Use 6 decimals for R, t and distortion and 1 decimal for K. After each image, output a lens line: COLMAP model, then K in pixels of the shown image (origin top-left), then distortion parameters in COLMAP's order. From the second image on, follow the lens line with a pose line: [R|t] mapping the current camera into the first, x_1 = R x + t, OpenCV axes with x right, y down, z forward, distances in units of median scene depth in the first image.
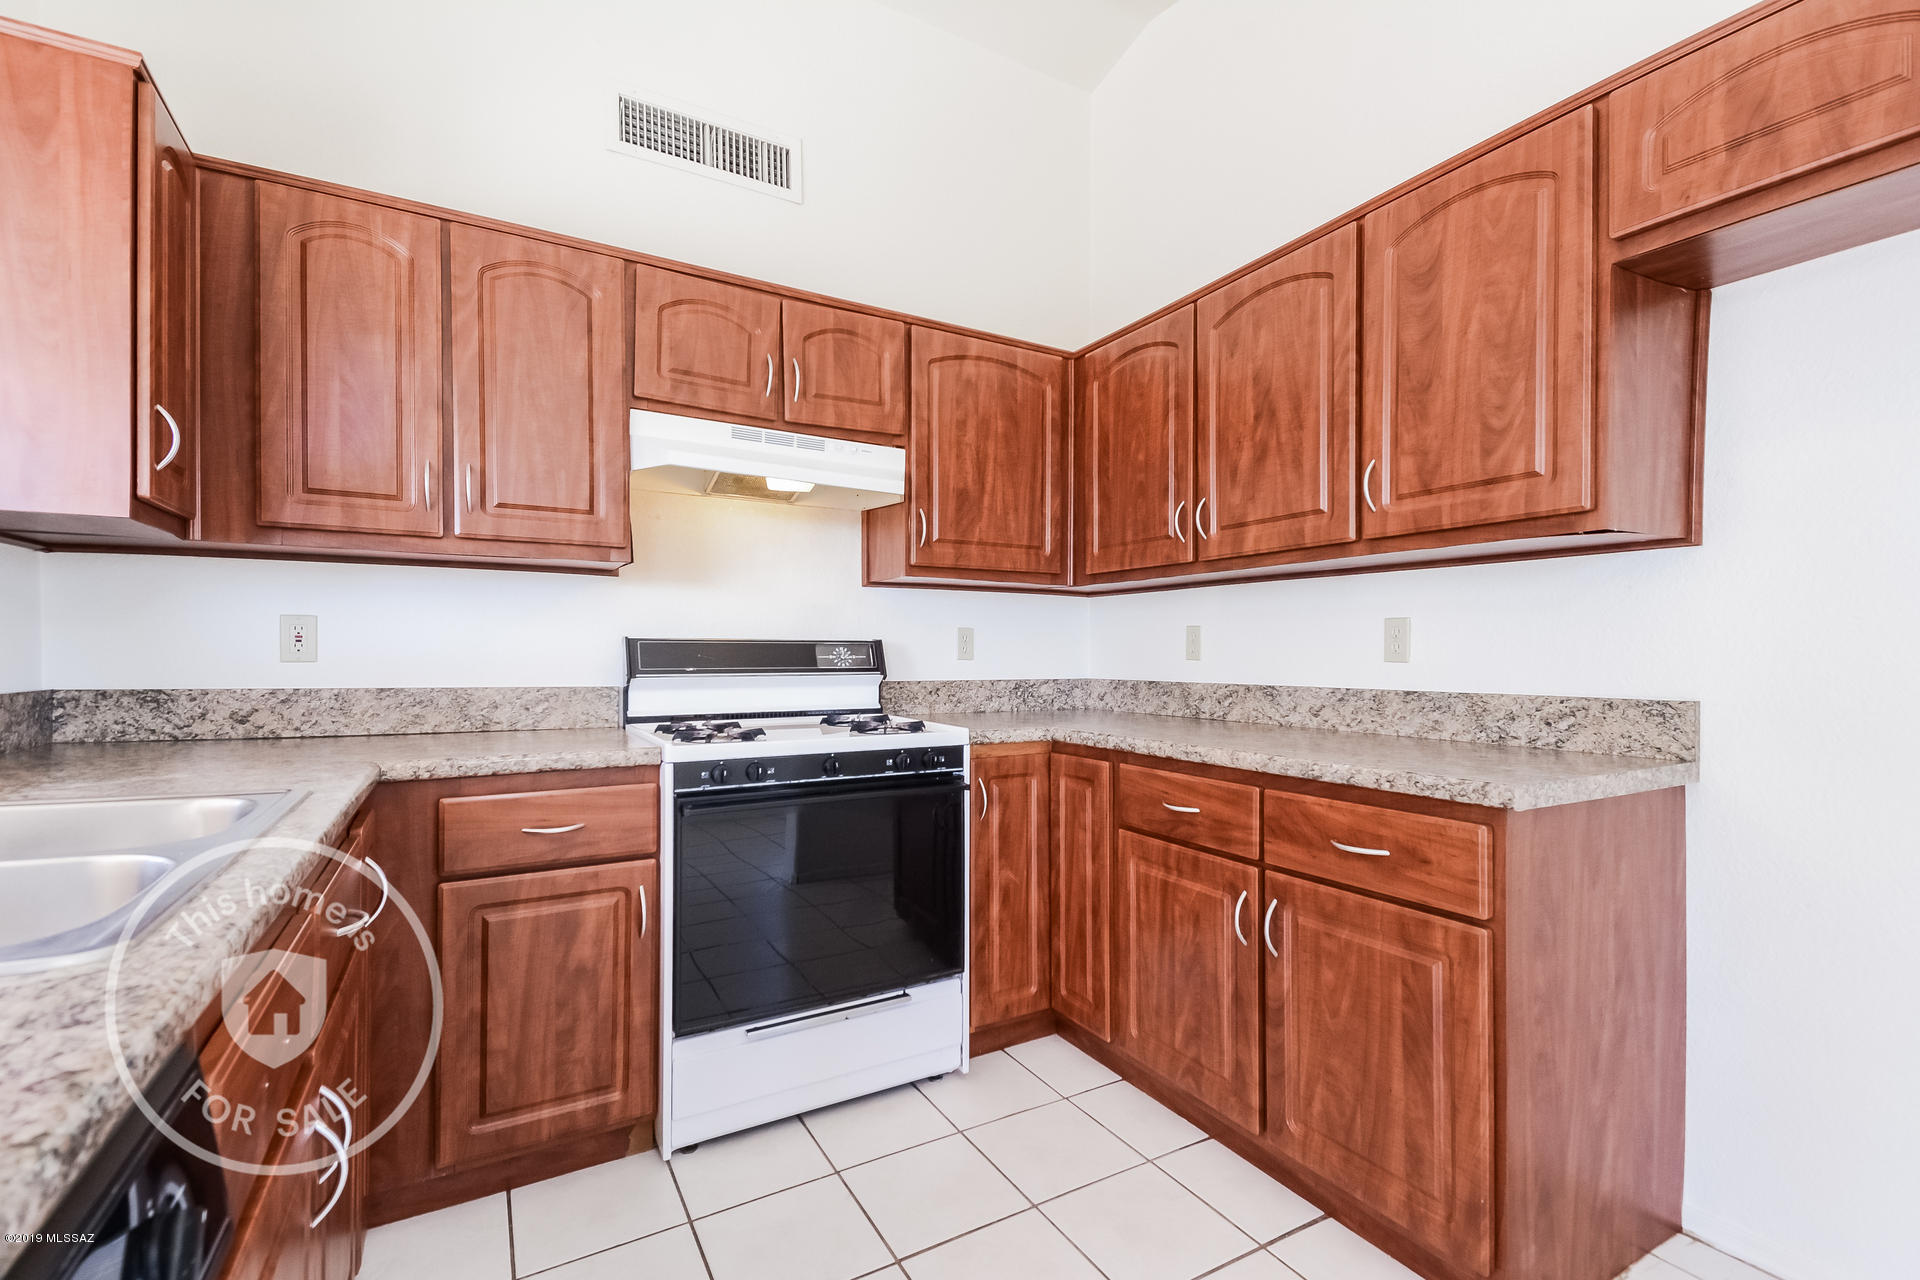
lens RADIAL K [[831.4, 0, 905.9], [0, 831.4, 663.6], [0, 0, 1]] dist [0.021140, -0.010445]
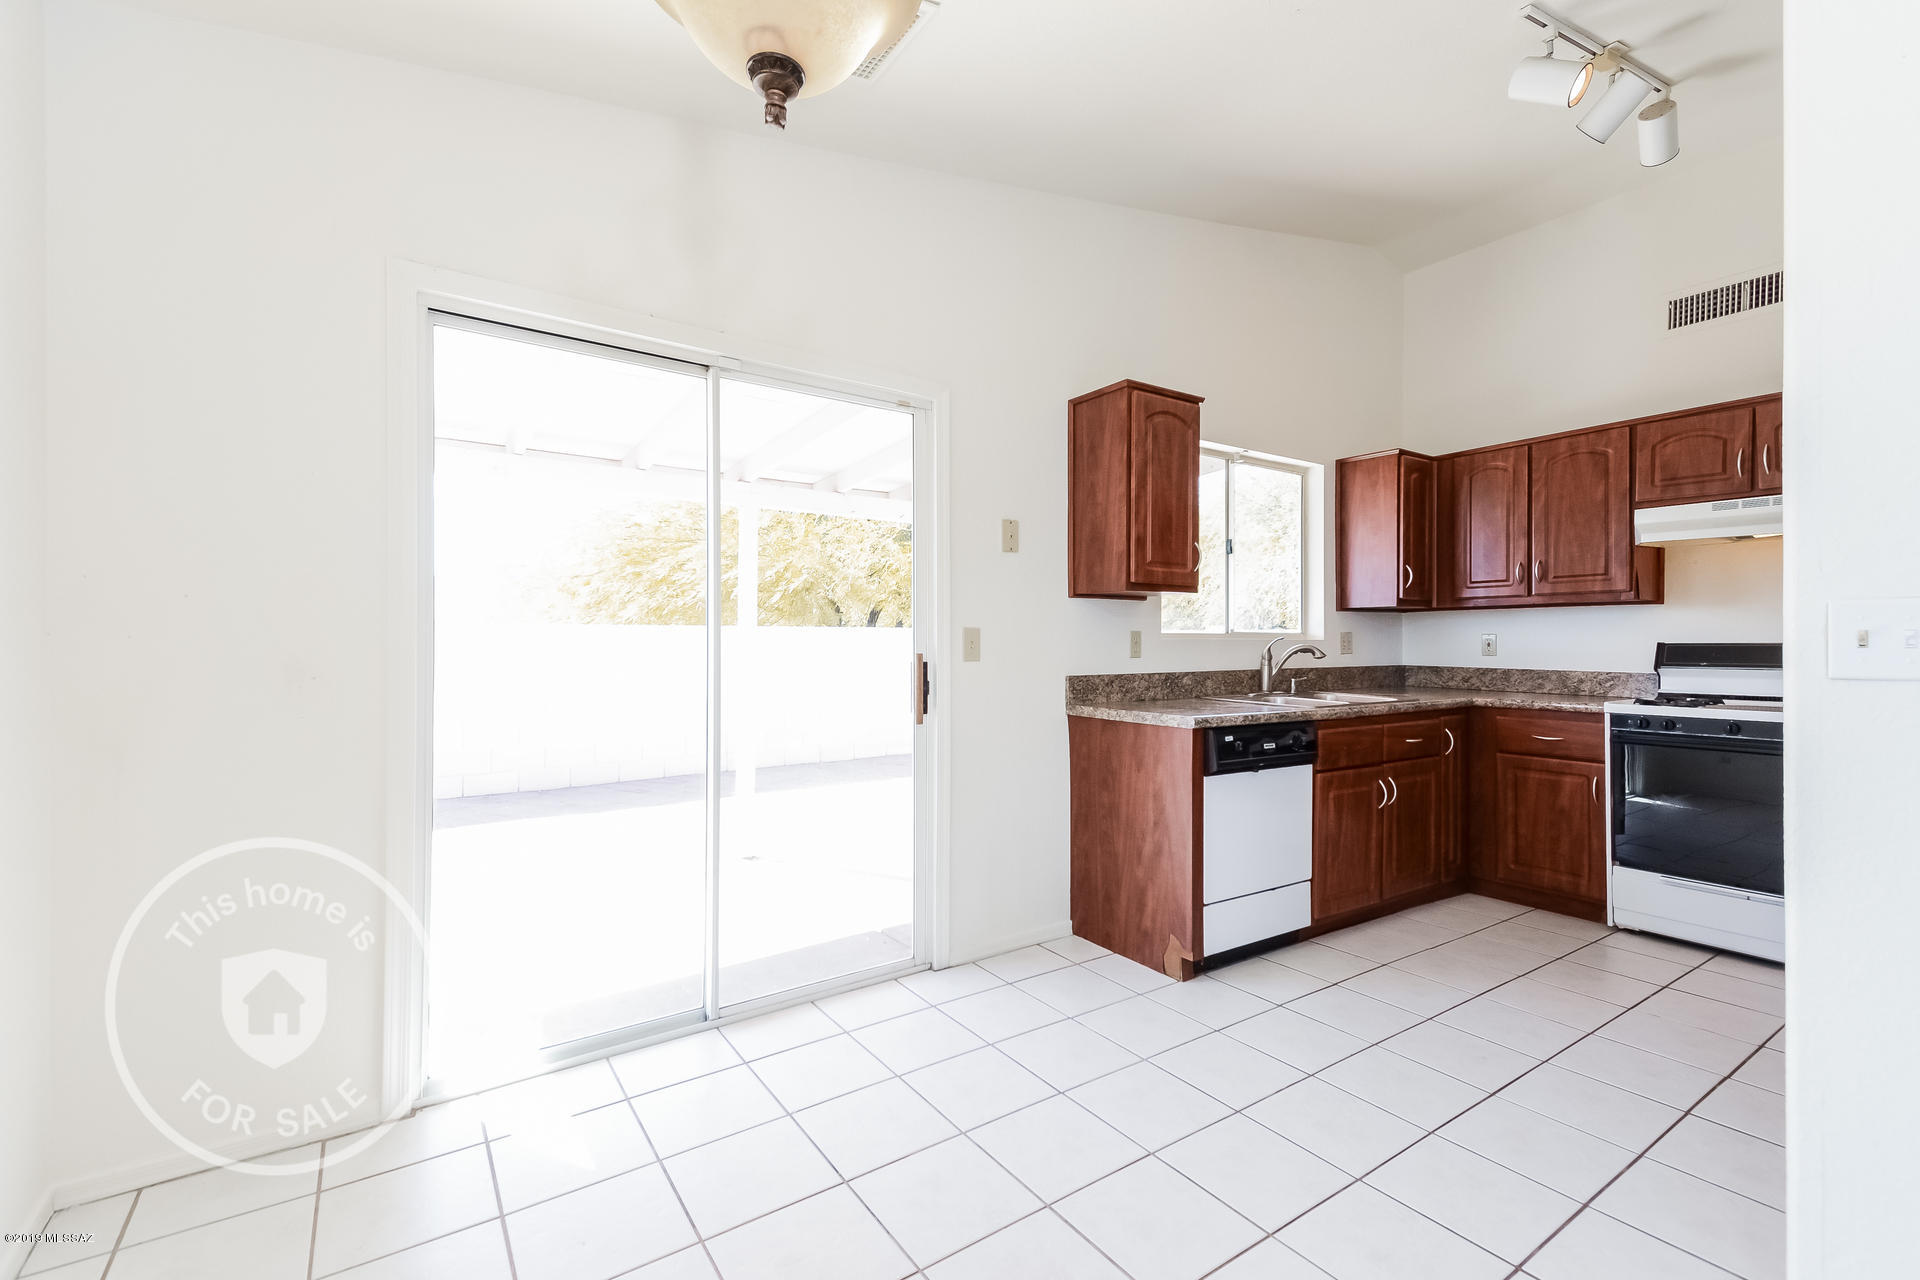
lens RADIAL K [[831.4, 0, 1002.2], [0, 831.4, 642.3], [0, 0, 1]] dist [0.021140, -0.010445]
pose [[0.130852, -0.004816, -0.991390, 1.284967], [-0.012436, 0.999902, -0.006498, -0.007262], [0.991324, 0.013179, 0.130779, -0.541441]]
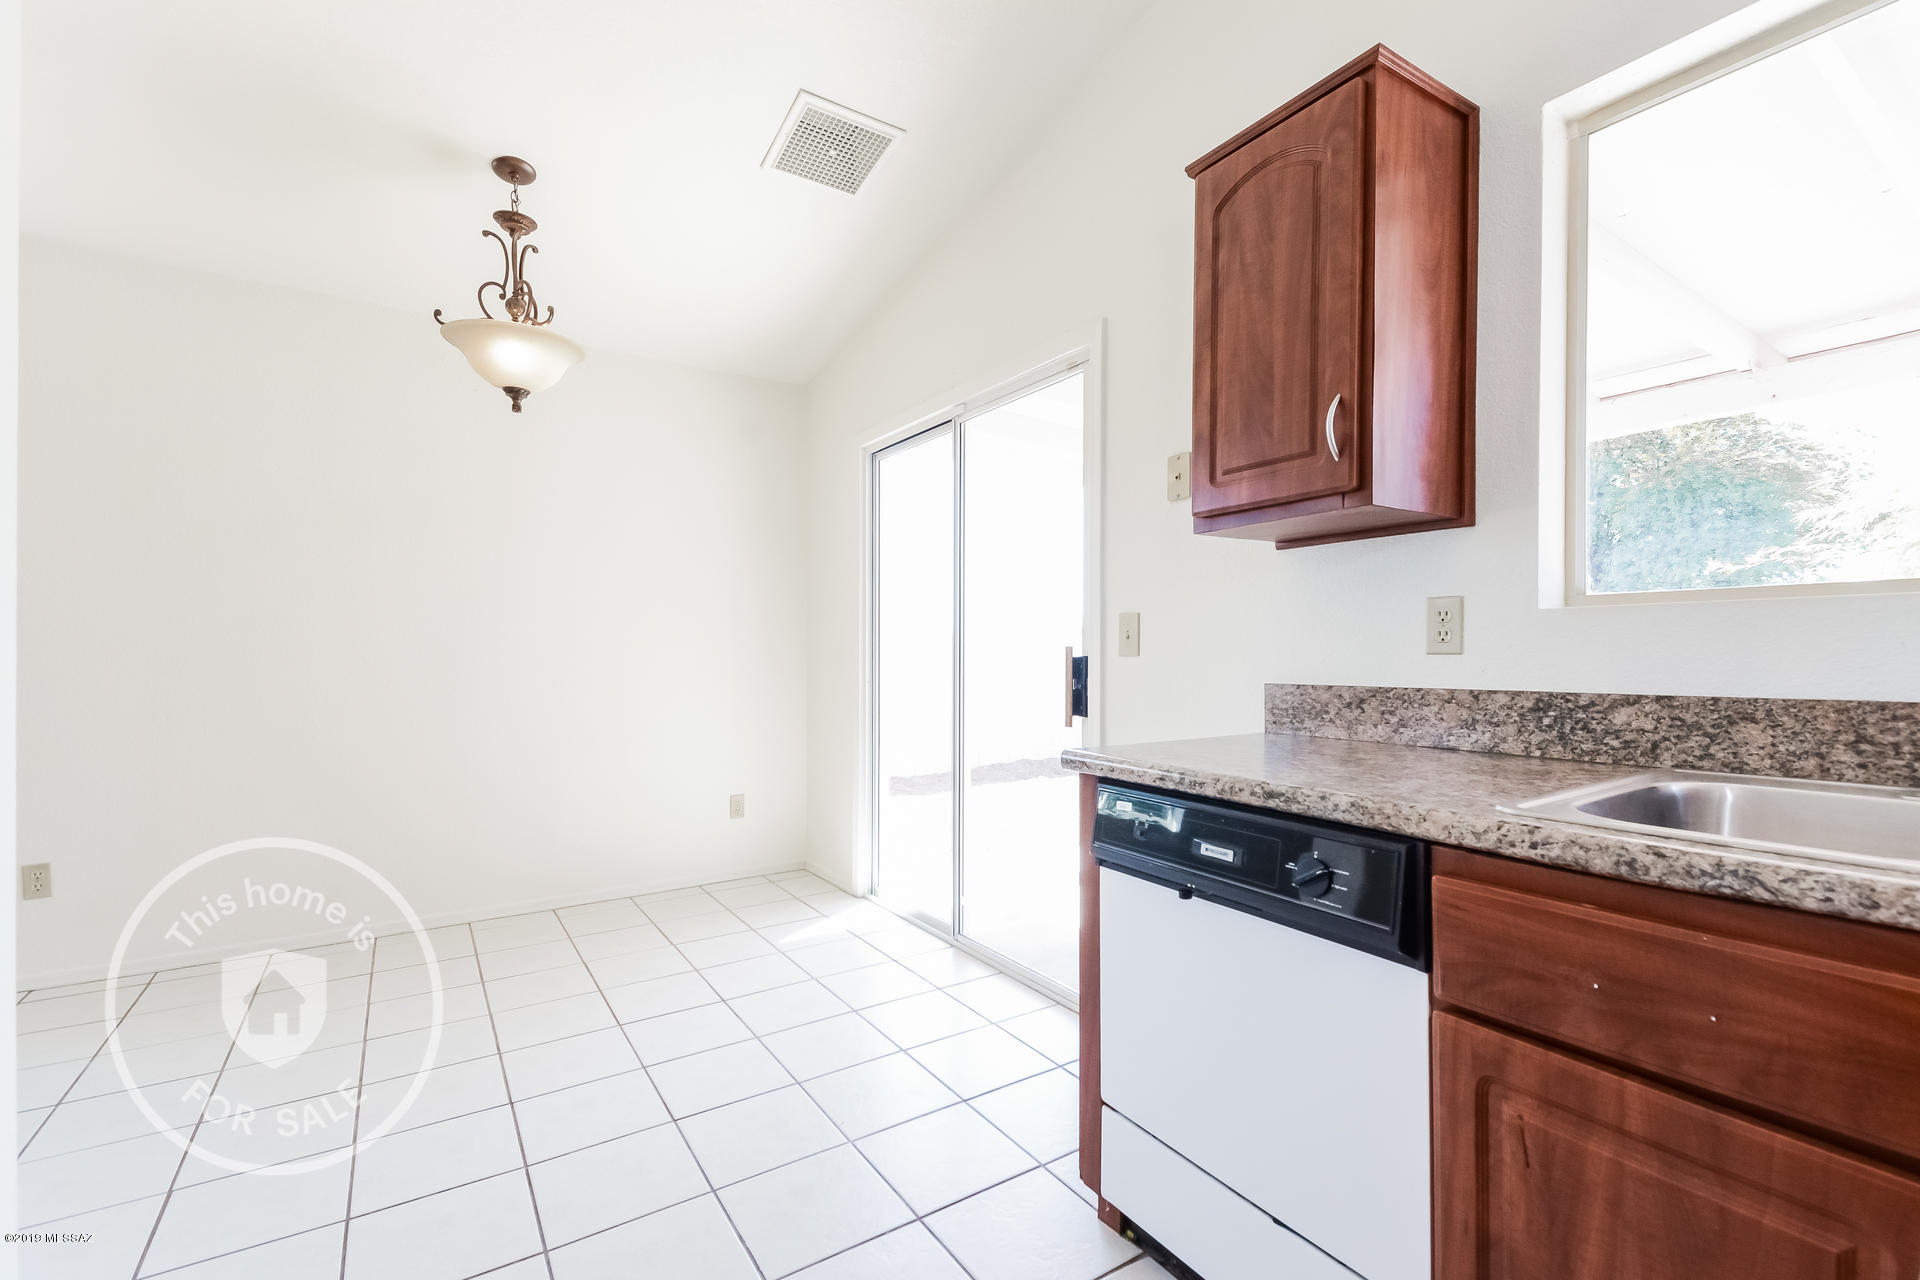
lens RADIAL K [[831.4, 0, 885.7], [0, 831.4, 650.4], [0, 0, 1]] dist [0.021140, -0.010445]
pose [[-0.998784, -0.002278, -0.049251, 0.112006], [-0.002531, 0.999984, 0.005077, 0.003733], [0.049239, 0.005195, -0.998774, 0.808622]]
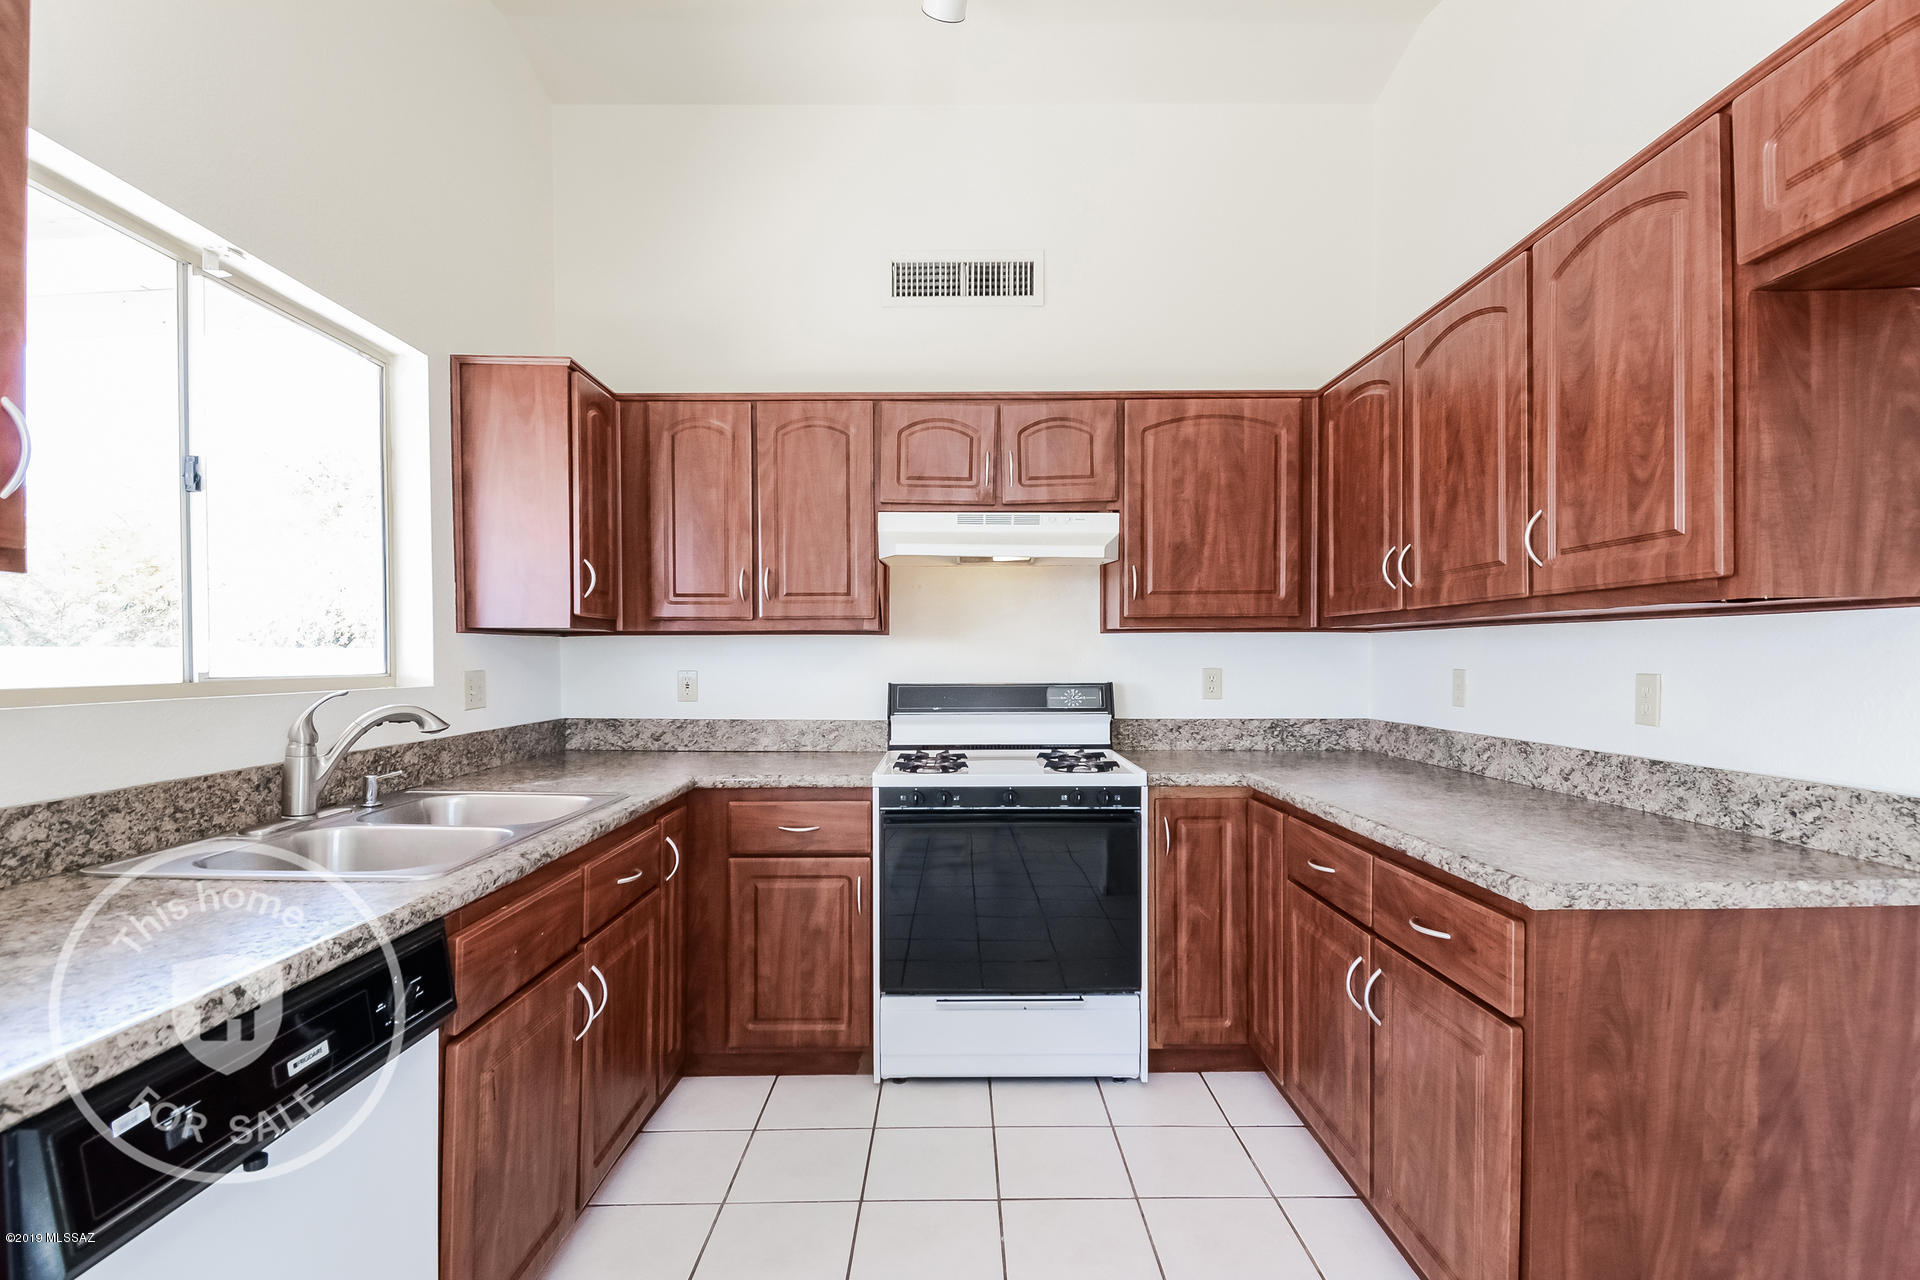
lens RADIAL K [[831.4, 0, 939.9], [0, 831.4, 668.3], [0, 0, 1]] dist [0.021140, -0.010445]
pose [[0.882990, 0.003351, -0.469379, 0.394513], [-0.002006, 0.999992, 0.003365, -0.069175], [0.469387, -0.002030, 0.882990, -0.116223]]
